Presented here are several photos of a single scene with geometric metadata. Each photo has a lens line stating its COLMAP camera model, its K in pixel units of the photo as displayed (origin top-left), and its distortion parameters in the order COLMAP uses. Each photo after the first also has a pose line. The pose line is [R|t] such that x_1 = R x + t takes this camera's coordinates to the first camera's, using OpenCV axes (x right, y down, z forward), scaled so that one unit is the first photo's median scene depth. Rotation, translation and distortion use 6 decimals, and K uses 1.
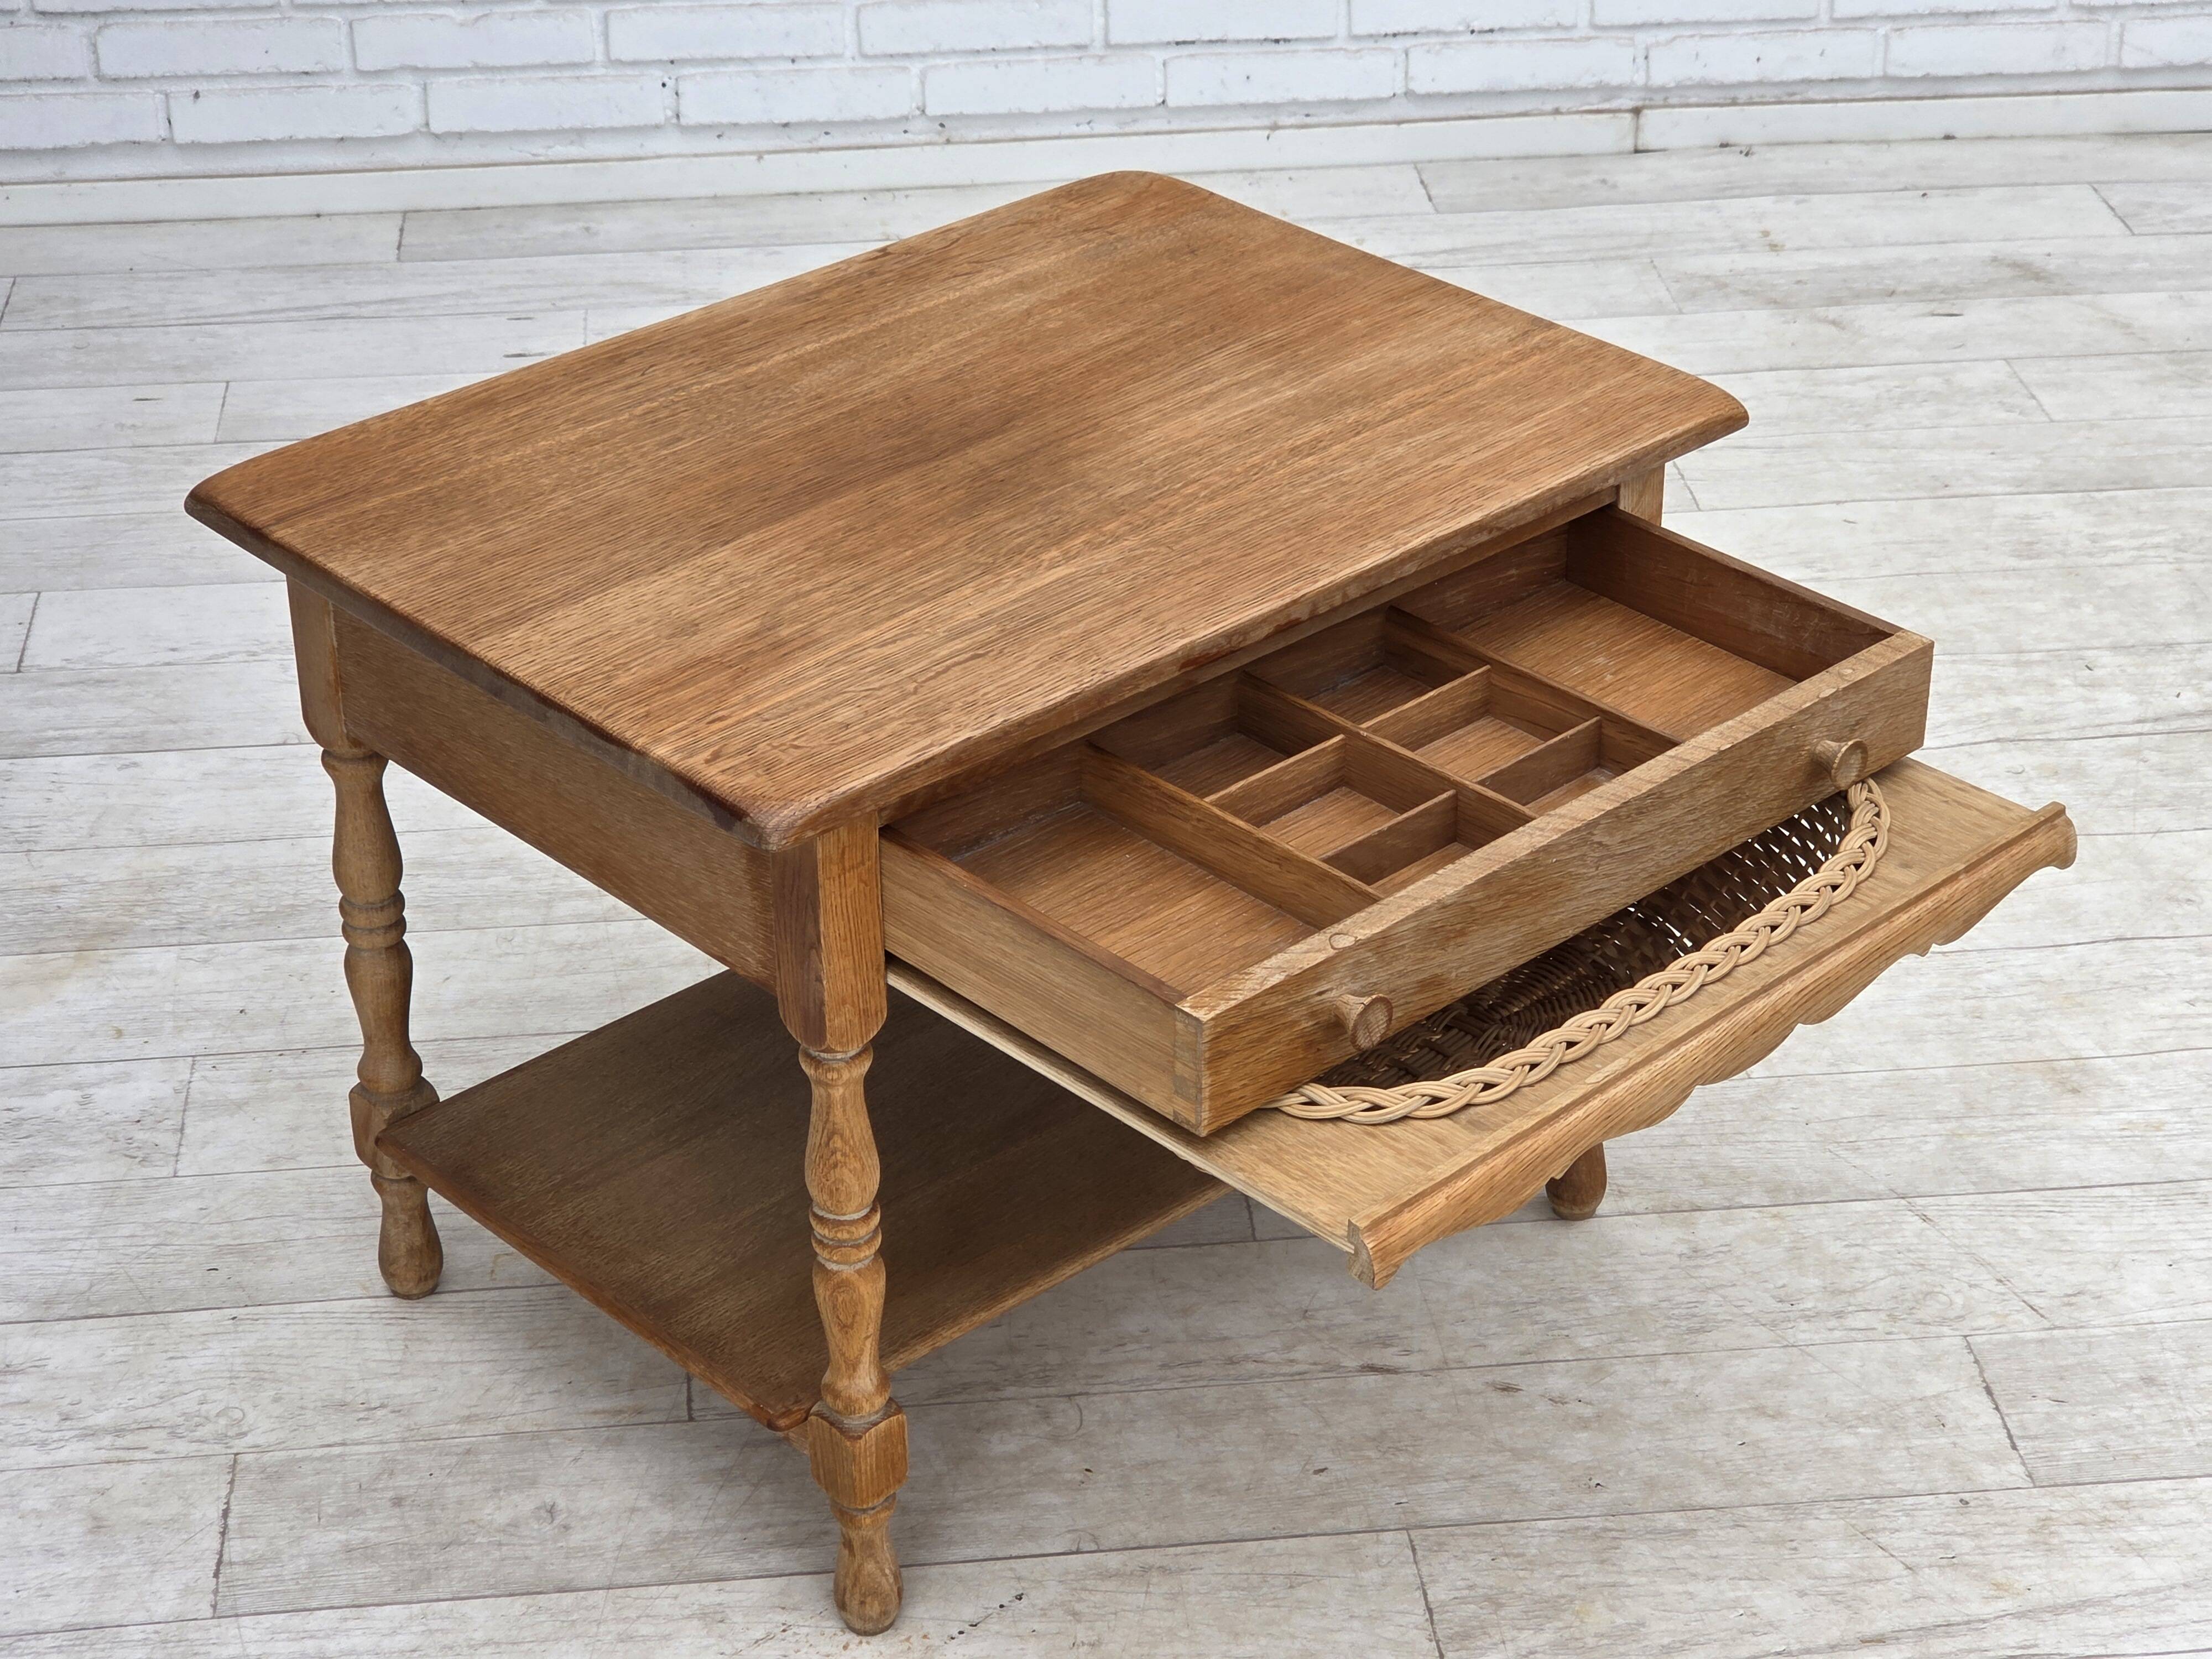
lens RADIAL K [[4373.2, 0, 1147.9], [0, 4373.2, 919.5], [0, 0, 1]] dist [-0.026653, 0.735357]
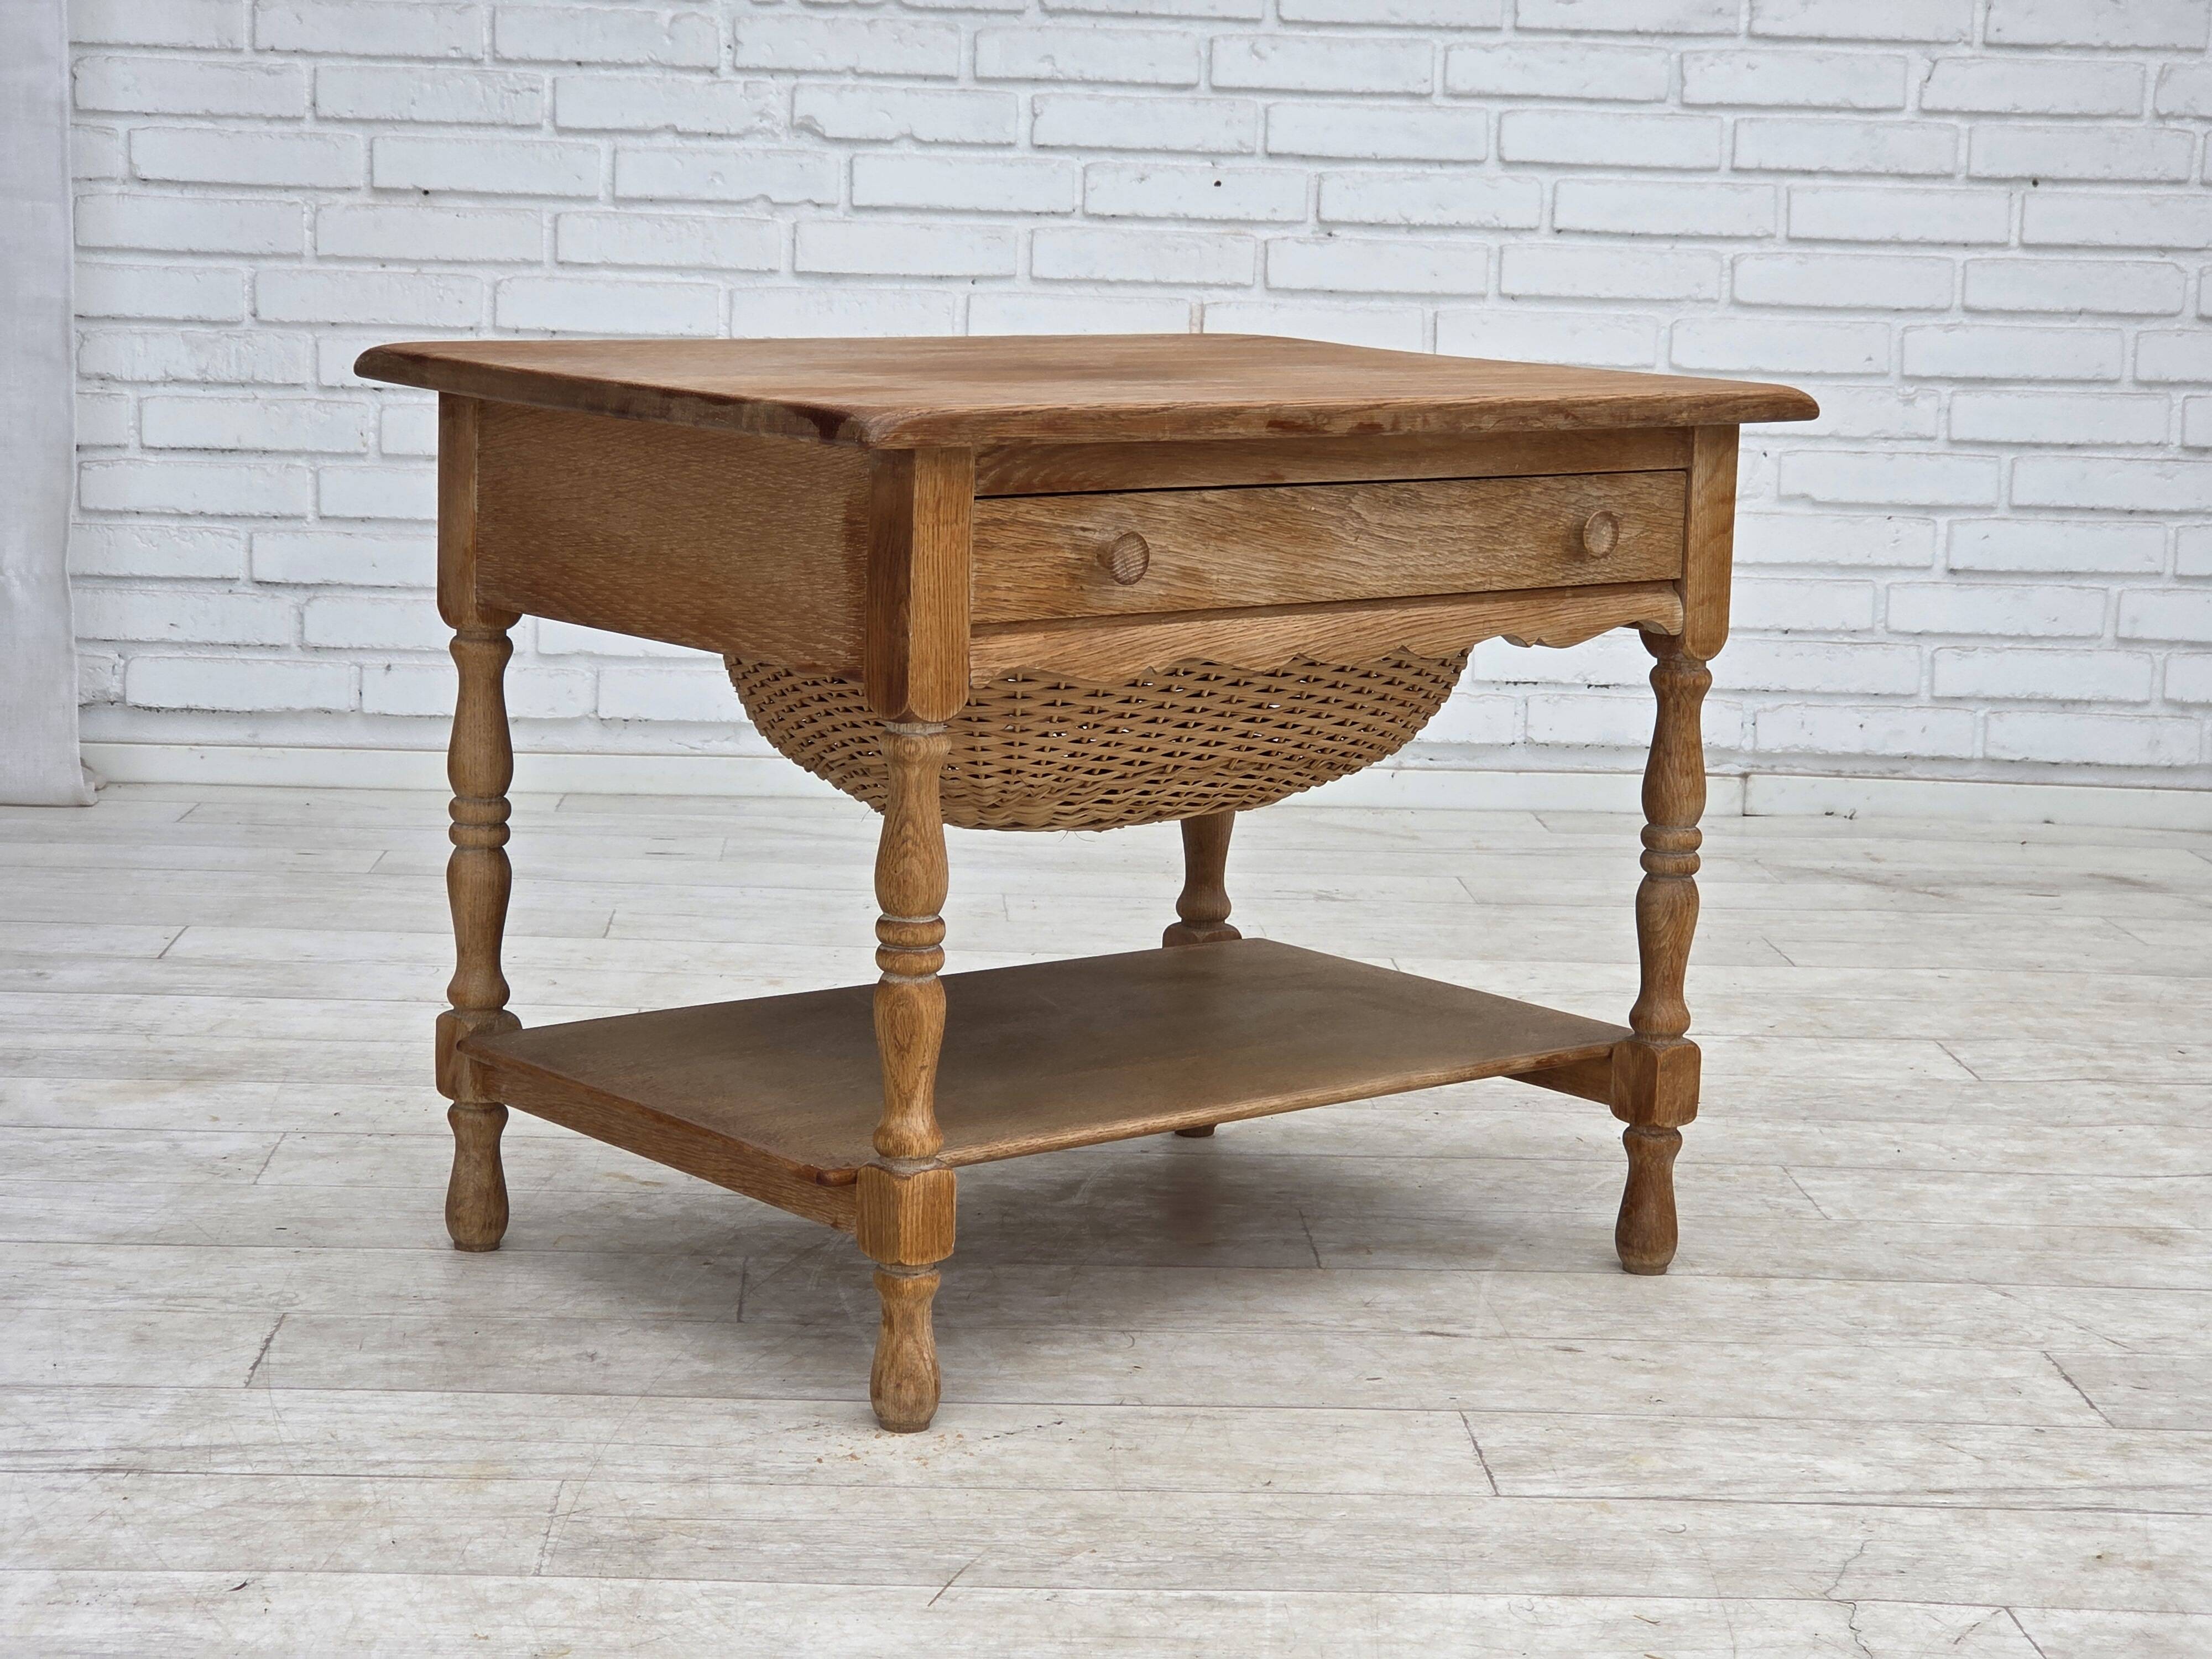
lens RADIAL K [[4371.3, 0, 1031.8], [0, 4371.3, 831.5], [0, 0, 1]] dist [0.001811, 0.363969]
pose [[0.996597, 0.046990, -0.067715, 0.023025], [-0.067756, 0.934874, -0.348452, 0.347370], [0.046931, 0.351855, 0.934877, 0.037084]]
